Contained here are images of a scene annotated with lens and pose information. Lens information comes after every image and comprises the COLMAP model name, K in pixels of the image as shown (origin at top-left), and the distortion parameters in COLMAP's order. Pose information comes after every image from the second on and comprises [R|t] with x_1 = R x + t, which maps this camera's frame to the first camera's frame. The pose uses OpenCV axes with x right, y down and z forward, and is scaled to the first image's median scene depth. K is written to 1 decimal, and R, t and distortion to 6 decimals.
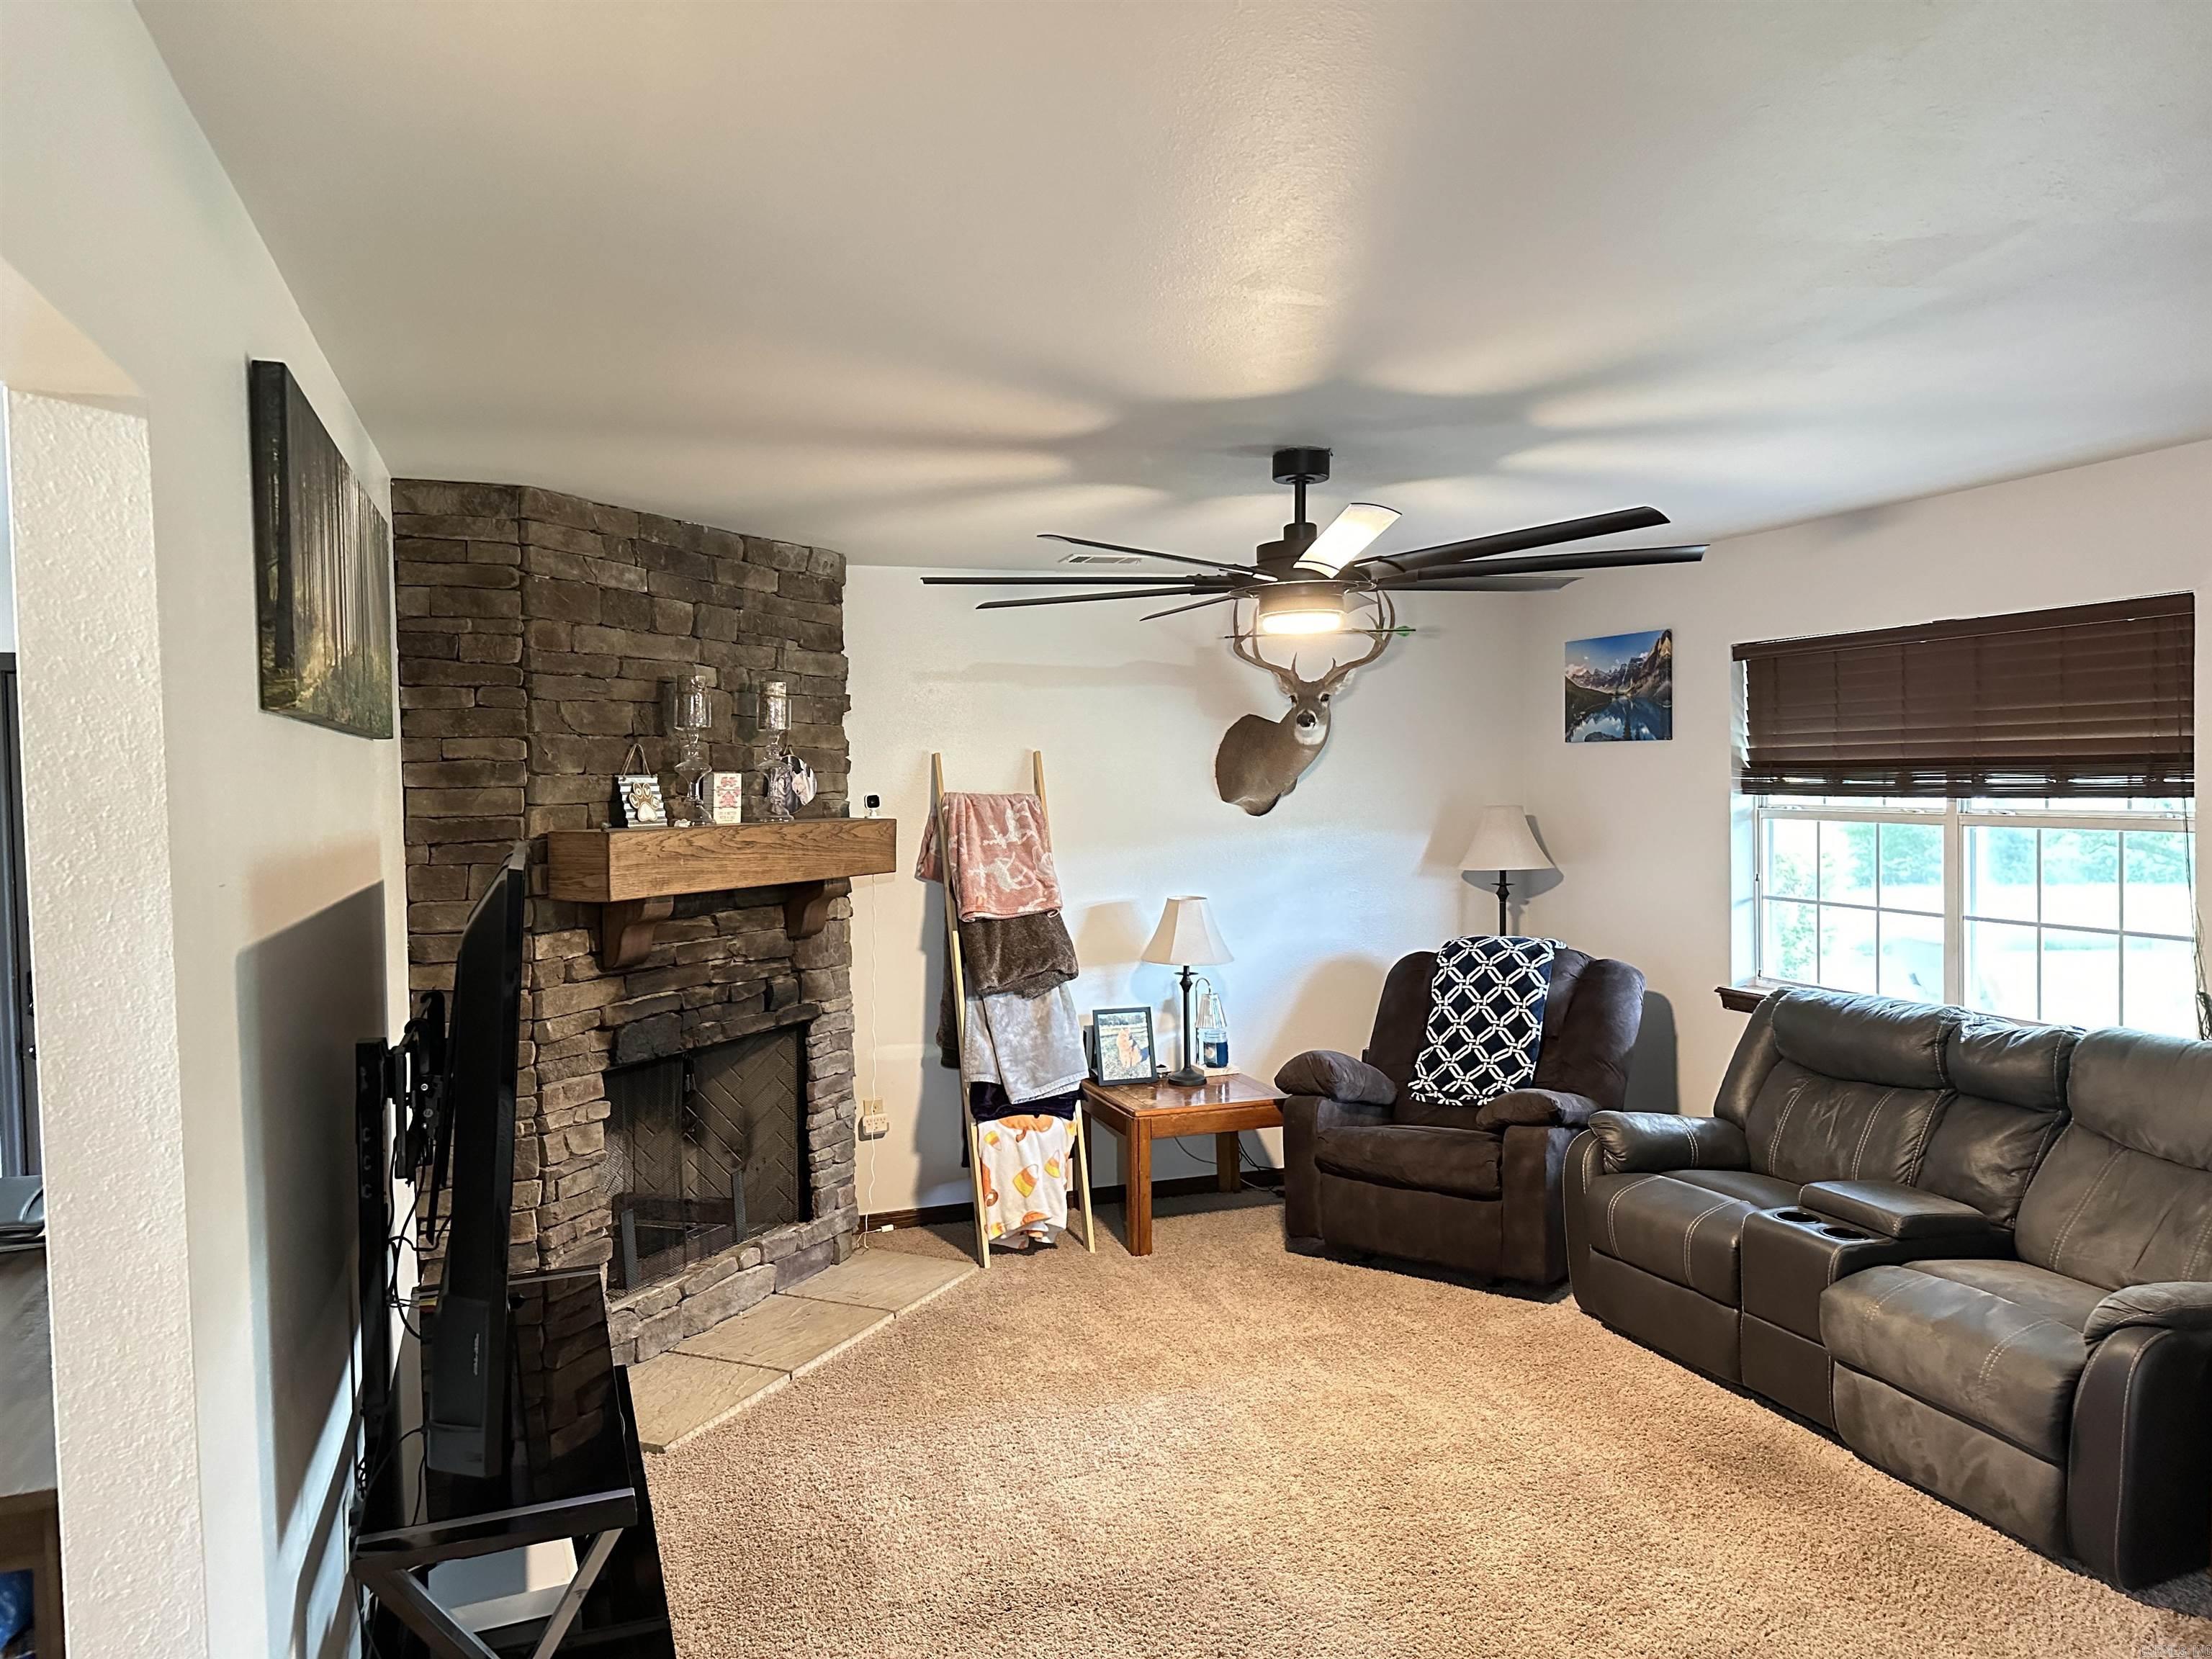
lens RADIAL K [[1560.6, 0, 1112.3], [0, 1560.6, 822.4], [0, 0, 1]] dist [0.200237, -0.283407]
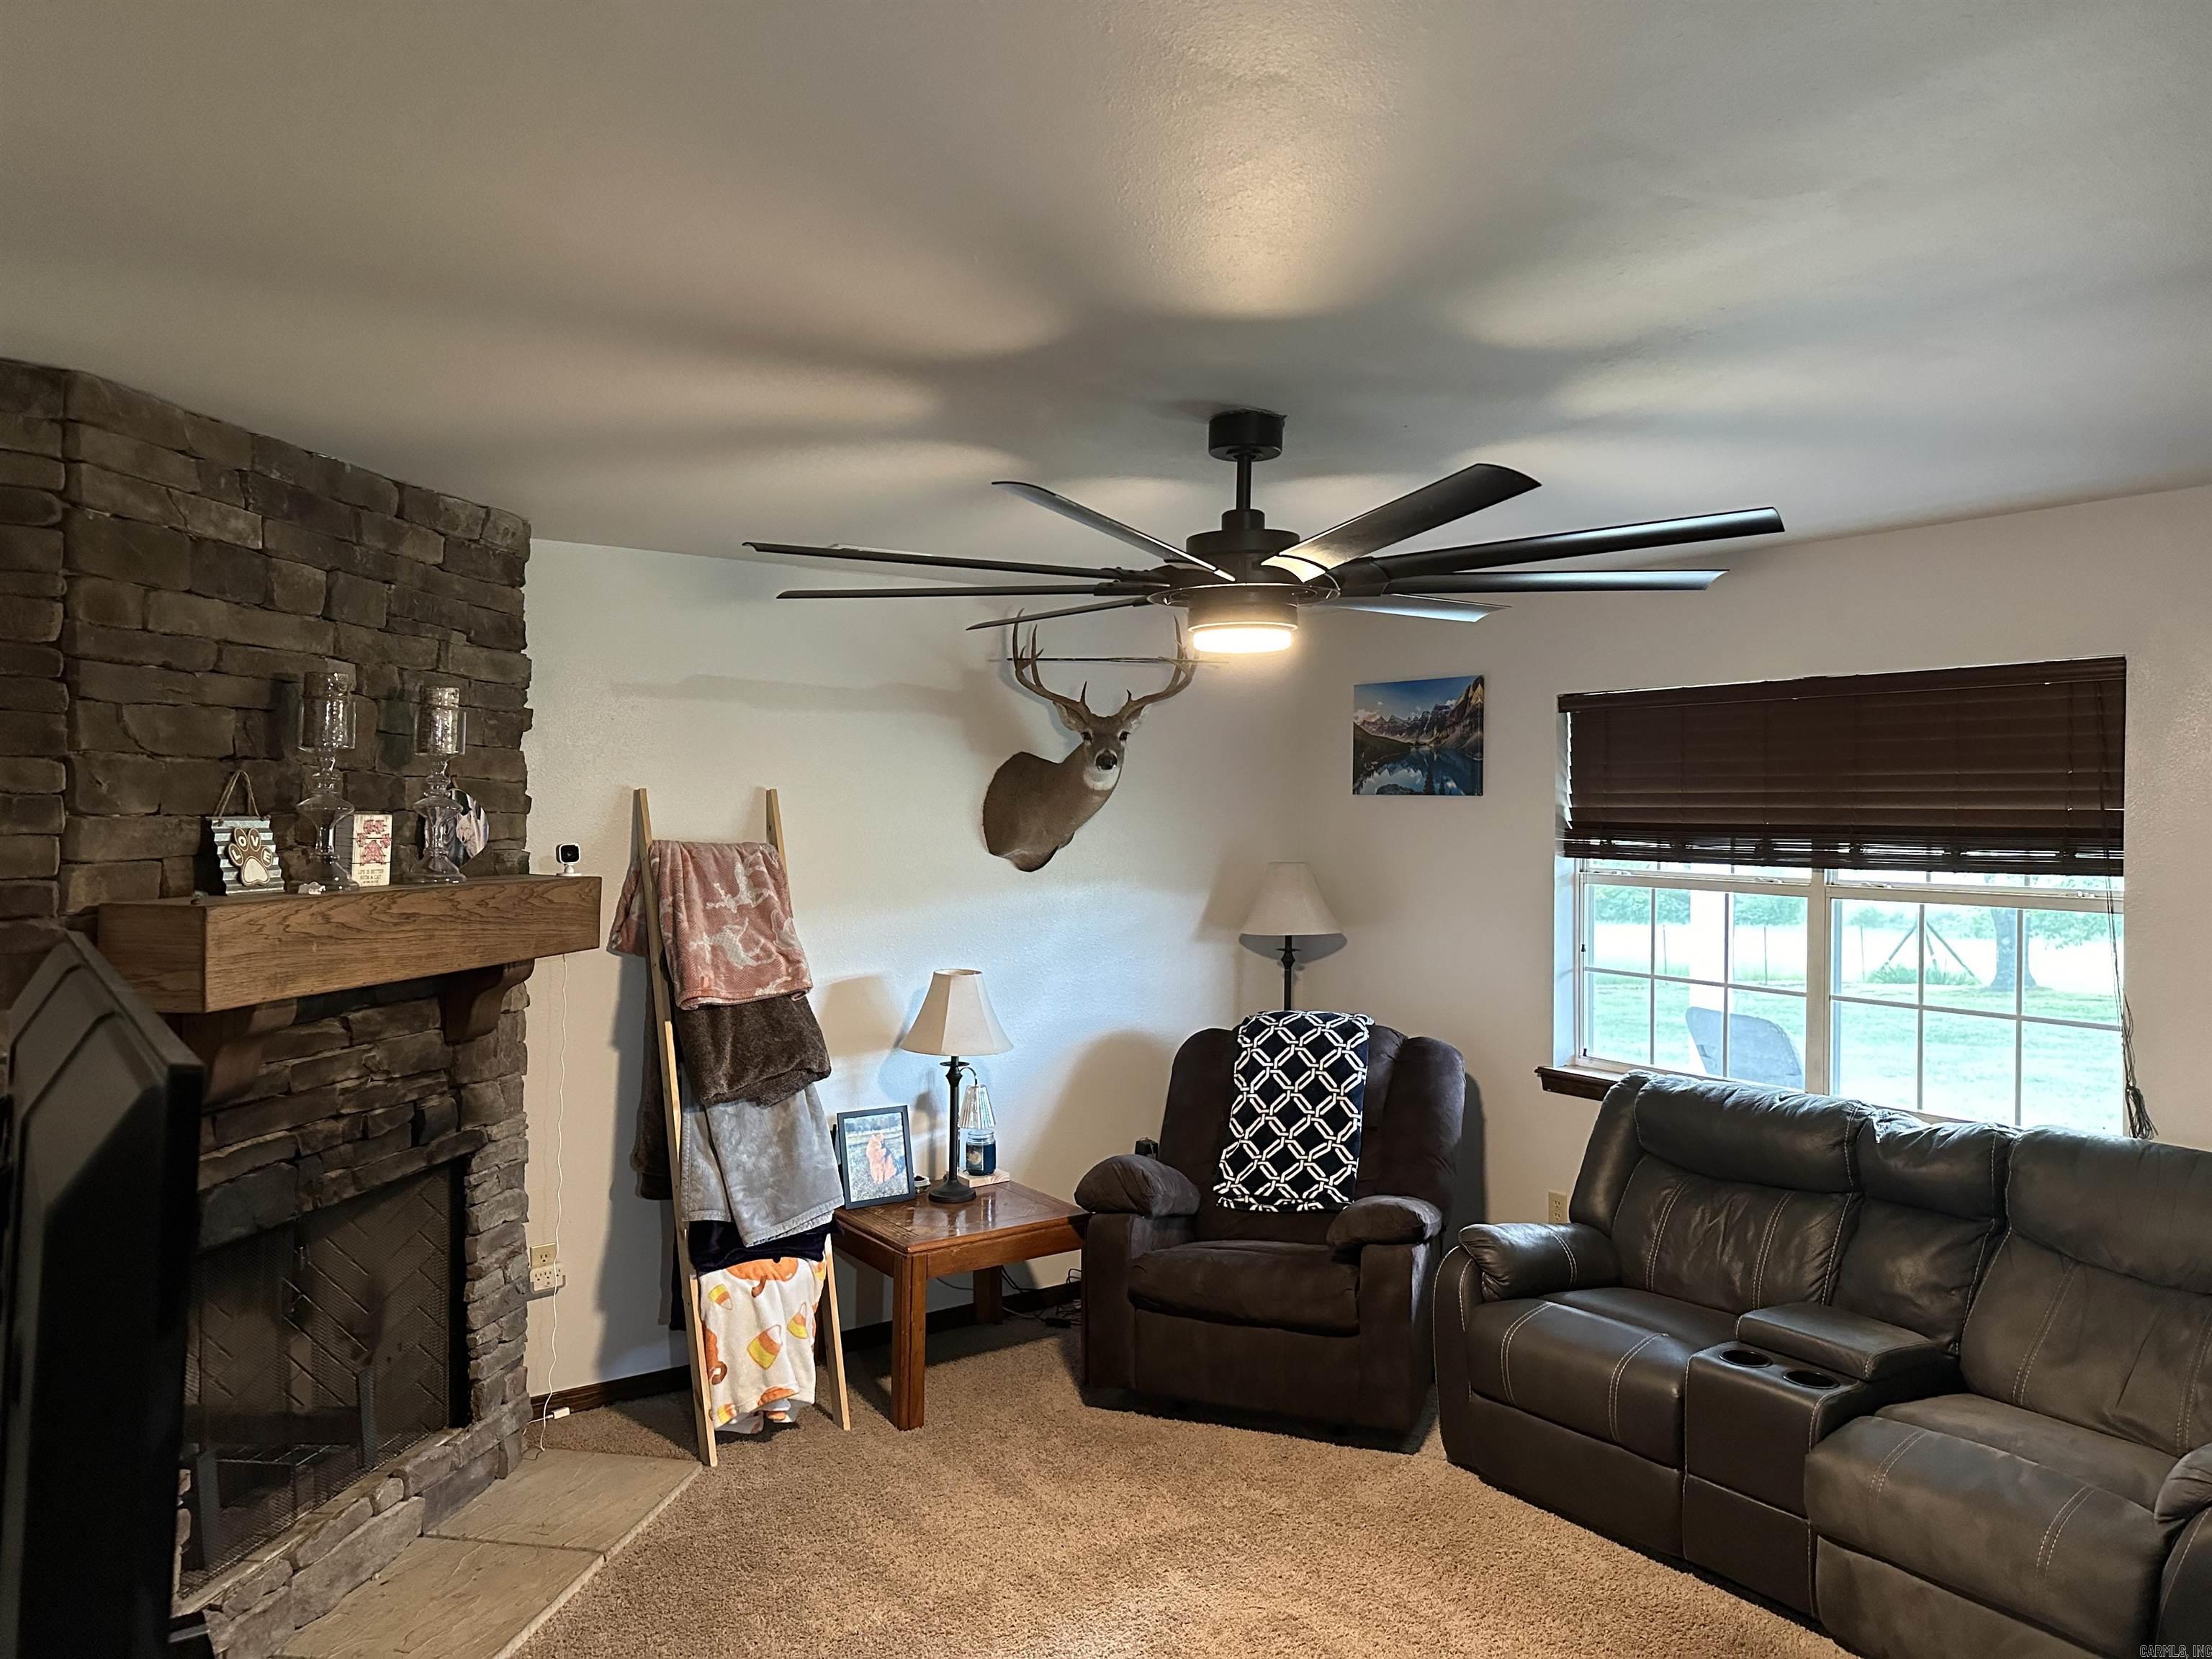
lens RADIAL K [[1543.2, 0, 1123.2], [0, 1543.2, 825.1], [0, 0, 1]] dist [0.136916, -0.199865]
pose [[0.962278, 0.018122, 0.271463, -0.102817], [-0.012633, 0.999679, -0.021952, -0.013857], [-0.271774, 0.017694, 0.962198, 0.215259]]
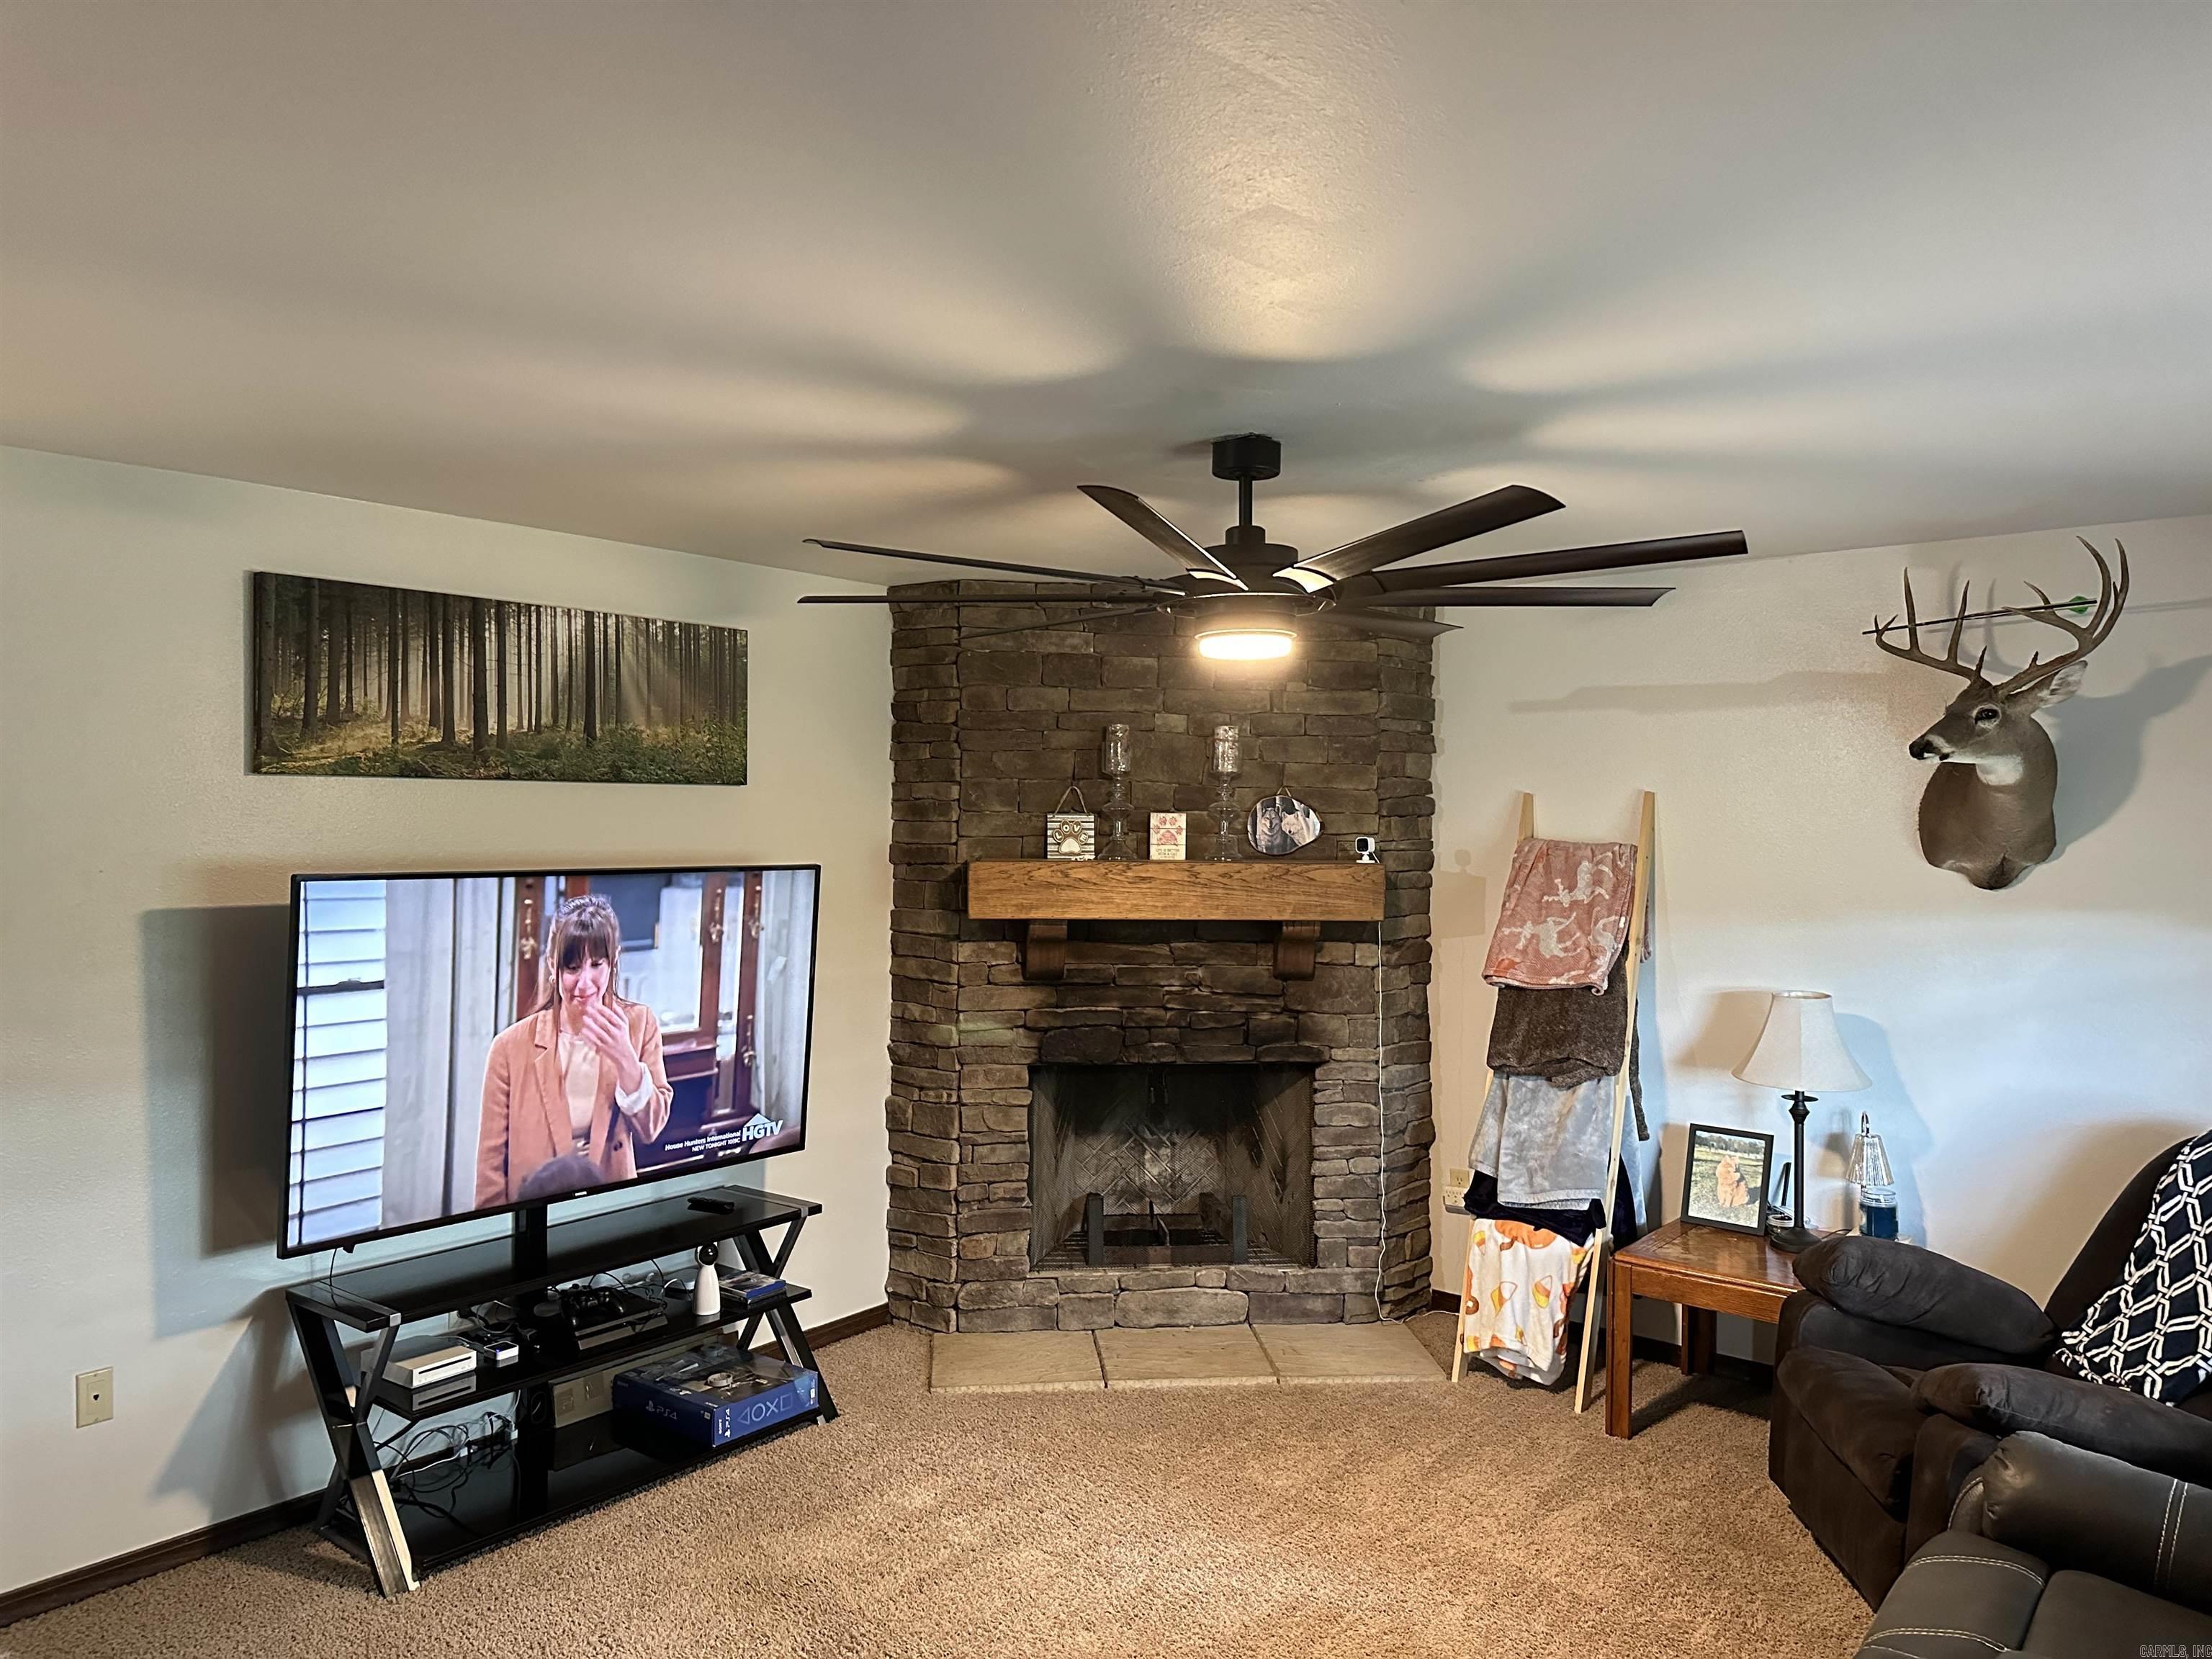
lens RADIAL K [[1560.6, 0, 1112.3], [0, 1560.6, 822.4], [0, 0, 1]] dist [0.200237, -0.283407]
pose [[0.511843, 0.024667, -0.858725, 0.591313], [-0.039649, 0.999201, 0.005070, -0.025996], [0.858163, 0.031452, 0.512412, 0.383197]]
